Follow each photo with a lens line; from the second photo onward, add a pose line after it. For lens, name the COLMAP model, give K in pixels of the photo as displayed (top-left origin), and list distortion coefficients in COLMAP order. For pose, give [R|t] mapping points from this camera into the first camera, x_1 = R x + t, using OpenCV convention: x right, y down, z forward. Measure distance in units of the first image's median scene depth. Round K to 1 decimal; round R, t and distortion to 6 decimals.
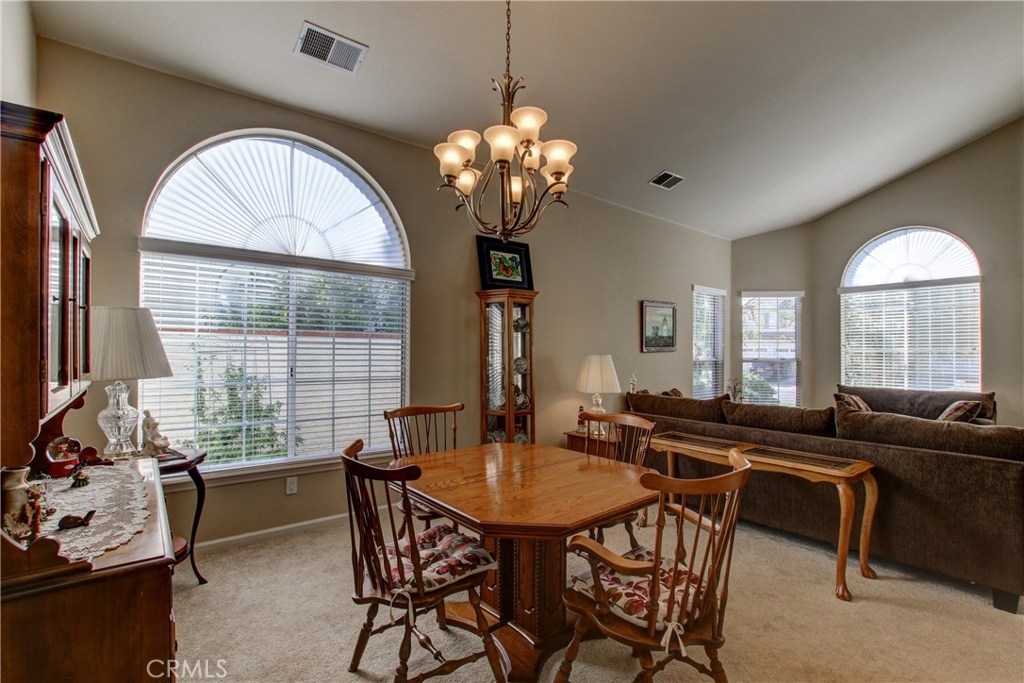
lens RADIAL K [[467.2, 0, 512.6], [0, 467.2, 345.7], [0, 0, 1]] dist [-0.017264, -0.000486]
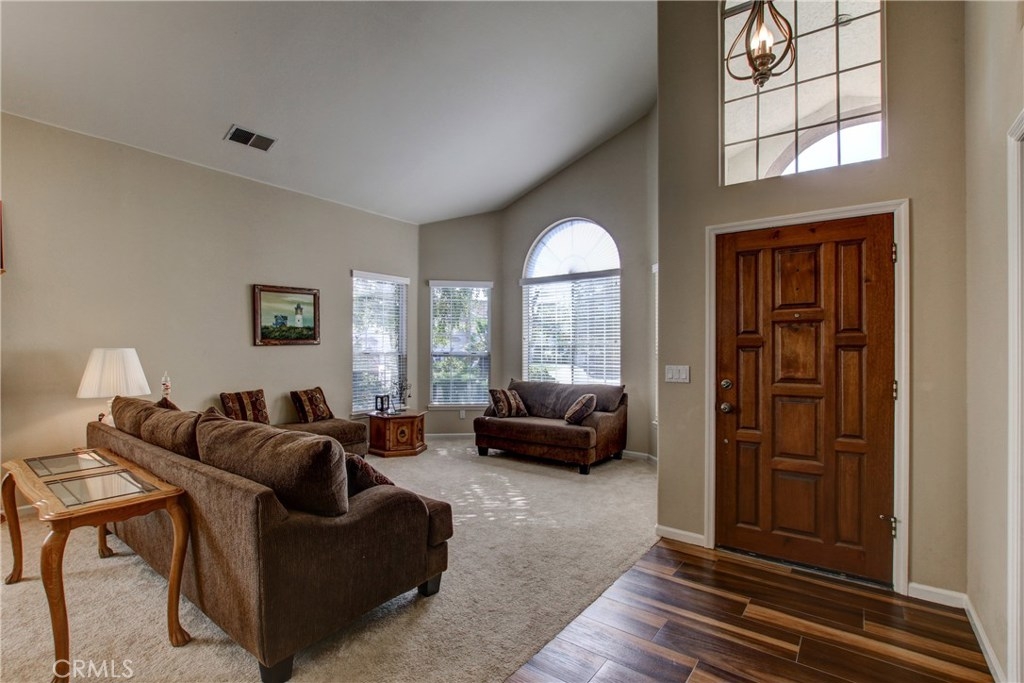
lens RADIAL K [[467.2, 0, 512.4], [0, 467.2, 345.2], [0, 0, 1]] dist [-0.017264, -0.000486]
pose [[0.969341, -0.001320, 0.245716, 0.489698], [-0.000405, 0.999976, 0.006969, 0.007043], [-0.245719, -0.006855, 0.969317, 0.063500]]
